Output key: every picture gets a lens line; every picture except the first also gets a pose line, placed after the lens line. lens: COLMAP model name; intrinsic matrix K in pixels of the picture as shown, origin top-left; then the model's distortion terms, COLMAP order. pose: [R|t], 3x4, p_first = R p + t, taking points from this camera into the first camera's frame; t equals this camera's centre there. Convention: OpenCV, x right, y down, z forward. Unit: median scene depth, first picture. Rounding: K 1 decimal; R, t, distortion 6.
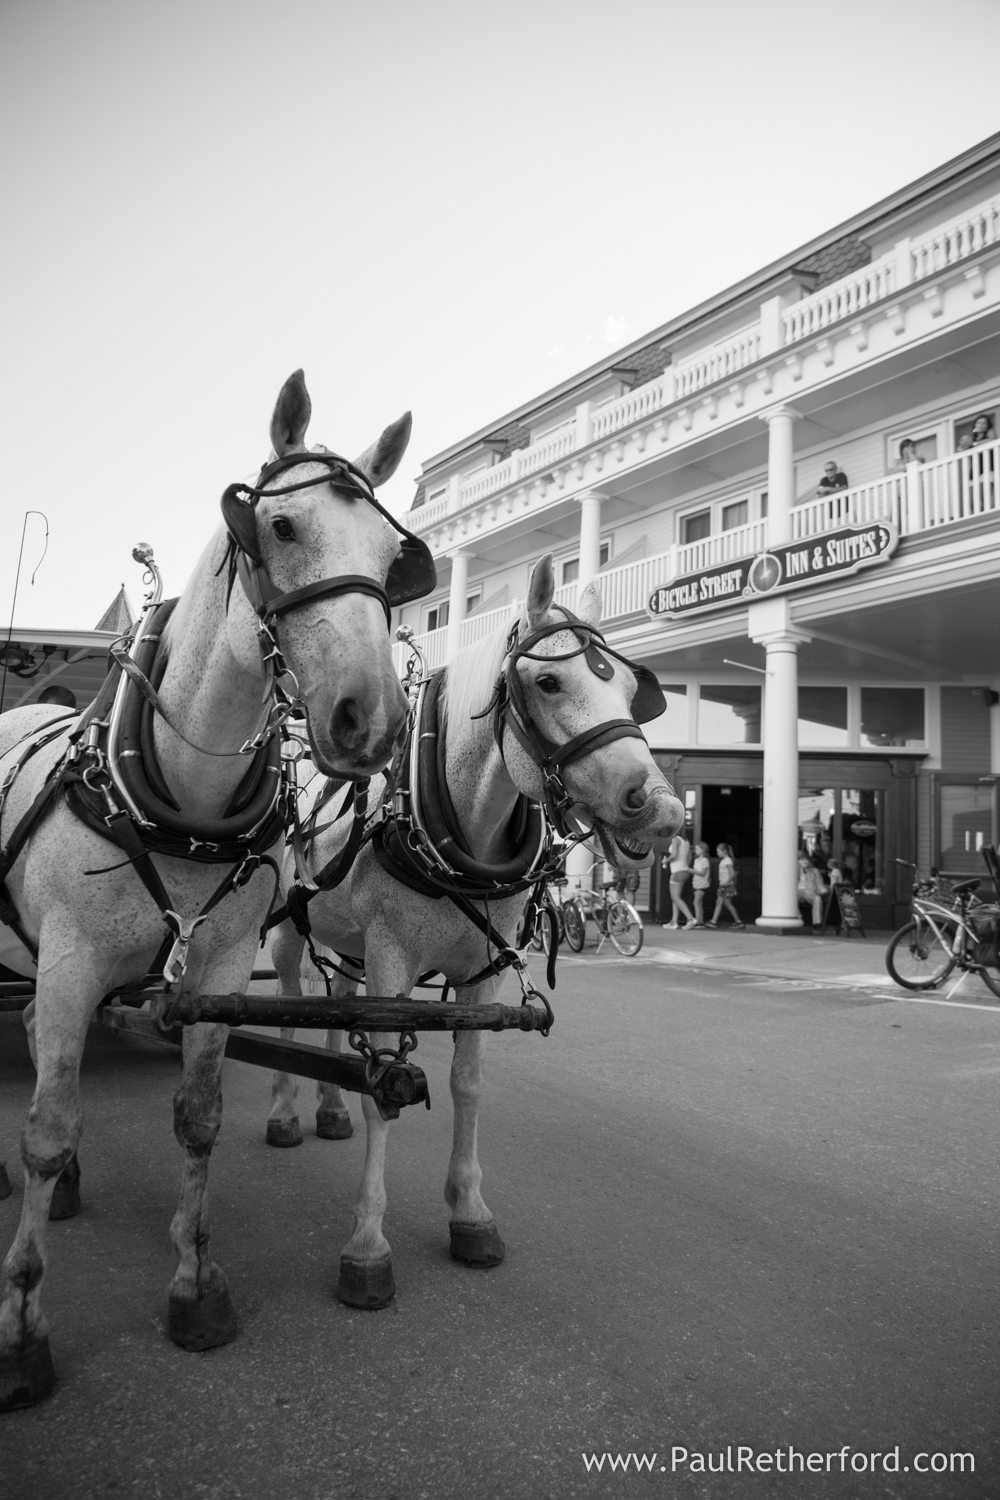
lens RADIAL K [[1020.3, 0, 500.0], [0, 1020.3, 750.0], [0, 0, 1]] dist [-0.115010, 0.086990]
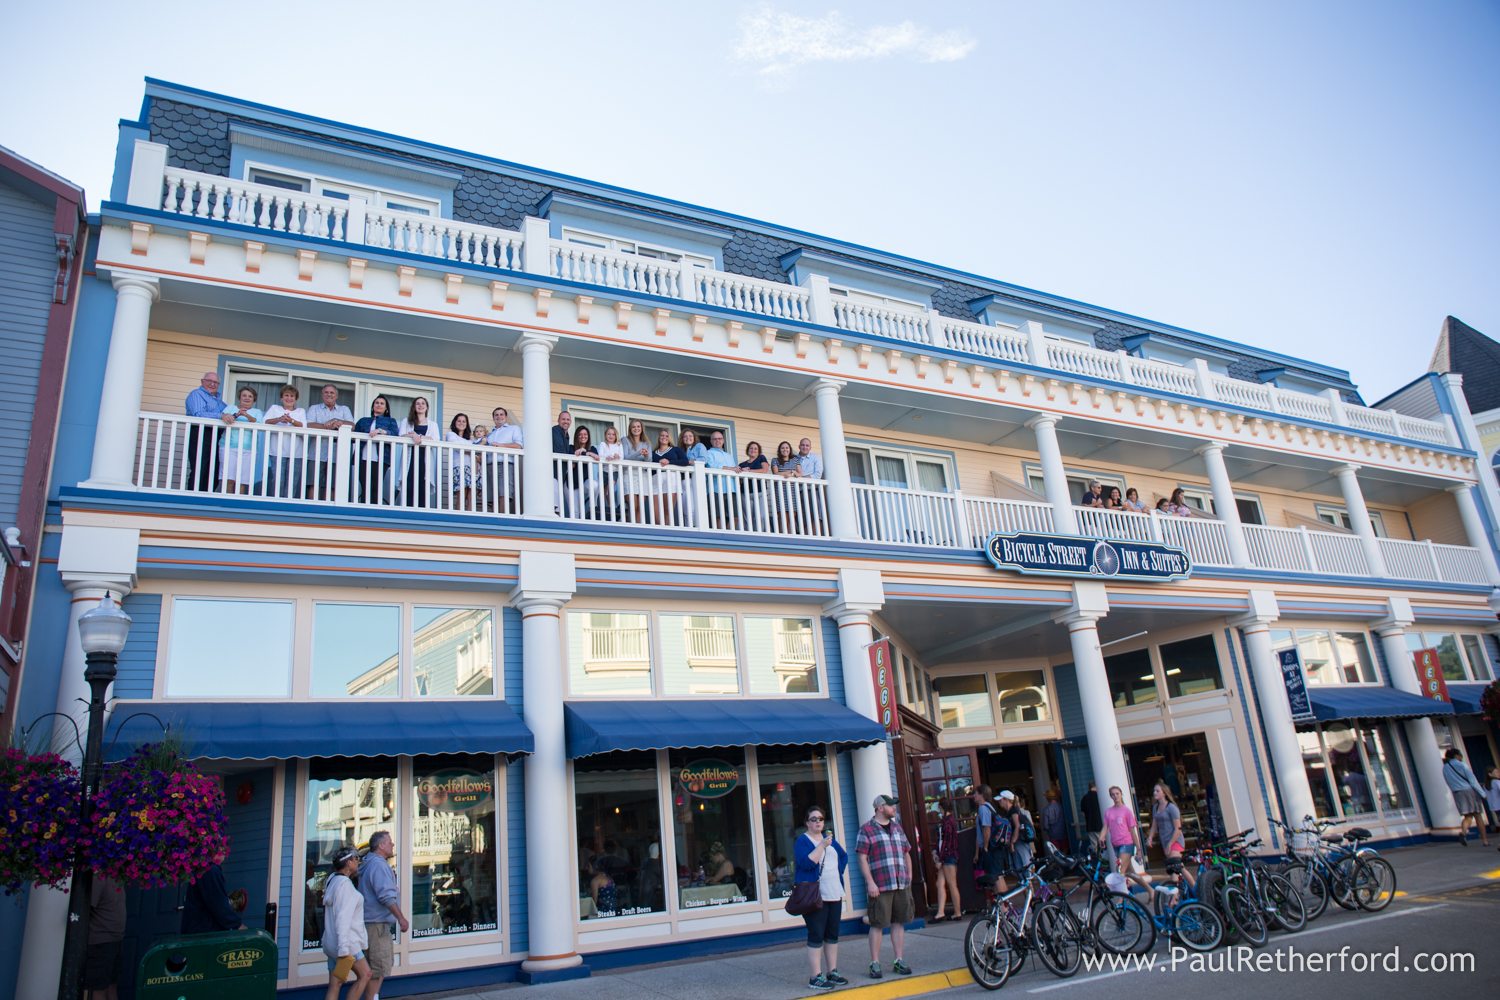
lens RADIAL K [[1020.3, 0, 742.6], [0, 1020.3, 522.2], [0, 0, 1]] dist [-0.115010, 0.086990]
pose [[0.107619, 0.288084, 0.951539, -0.823261], [-0.006504, 0.957281, -0.289087, 0.104786], [-0.994171, 0.024922, 0.104895, 1.260584]]
